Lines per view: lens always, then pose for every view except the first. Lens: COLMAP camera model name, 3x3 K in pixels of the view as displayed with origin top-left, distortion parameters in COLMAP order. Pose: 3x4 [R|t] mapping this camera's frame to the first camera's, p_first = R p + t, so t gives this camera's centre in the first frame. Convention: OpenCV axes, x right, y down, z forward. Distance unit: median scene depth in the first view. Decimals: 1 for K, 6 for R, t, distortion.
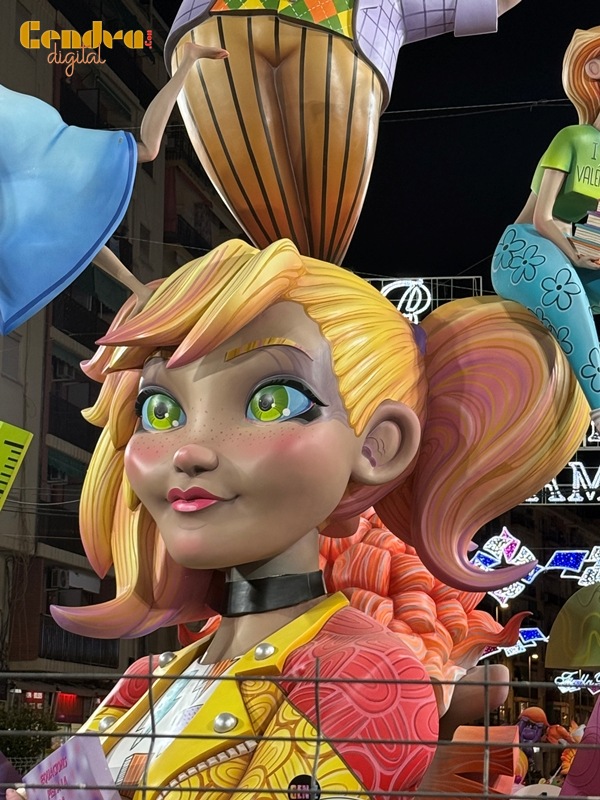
lens RADIAL K [[1875.7, 0, 300.0], [0, 1875.7, 400.0], [0, 0, 1]] dist [-0.039838, -0.165308]
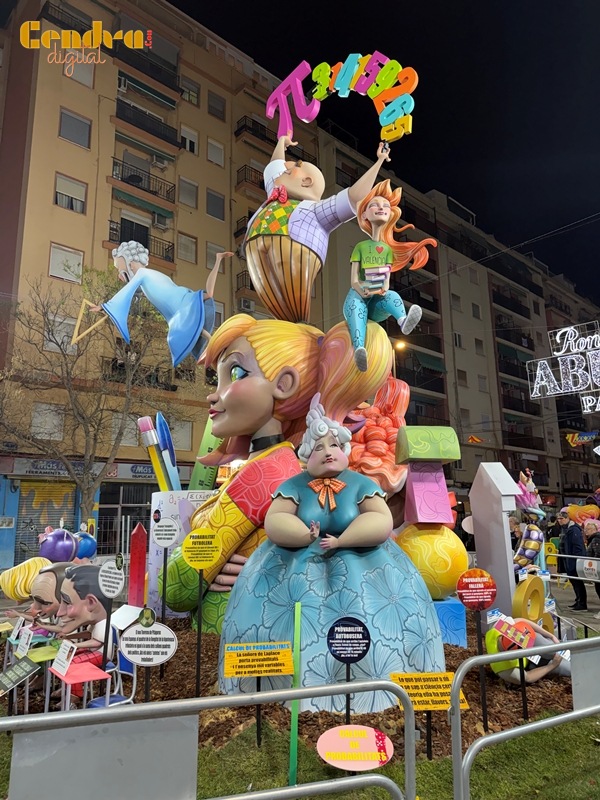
lens RADIAL K [[568.6, 0, 298.5], [0, 568.6, 395.8], [0, 0, 1]] dist [0.122431, -0.197764]
pose [[0.826426, -0.147938, -0.543263, 0.455853], [0.131844, 0.988885, -0.068722, 0.091649], [0.547391, -0.014832, 0.836745, 0.329073]]
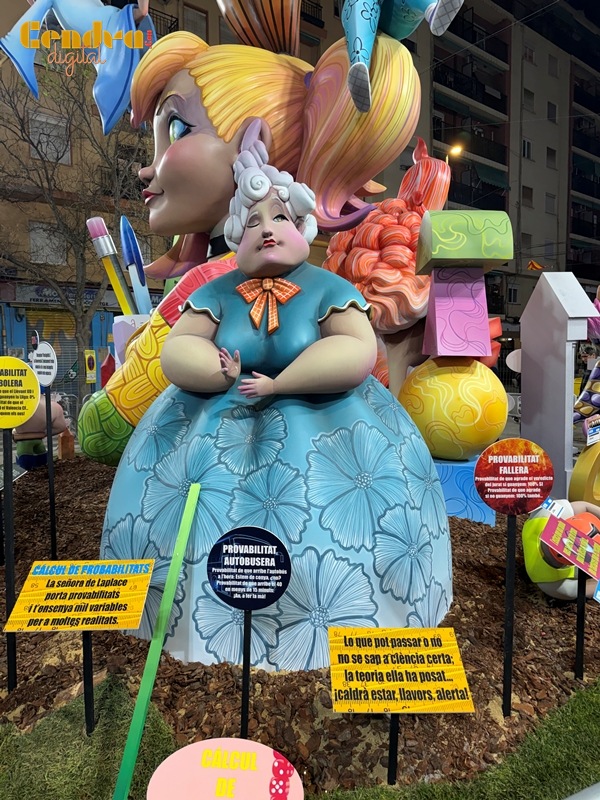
lens RADIAL K [[568.6, 0, 298.5], [0, 568.6, 395.8], [0, 0, 1]] dist [0.122431, -0.197764]
pose [[0.778445, 0.021885, -0.627331, 0.385295], [0.132043, 0.971321, 0.197736, 0.136526], [0.613667, -0.236761, 0.753231, 0.546022]]
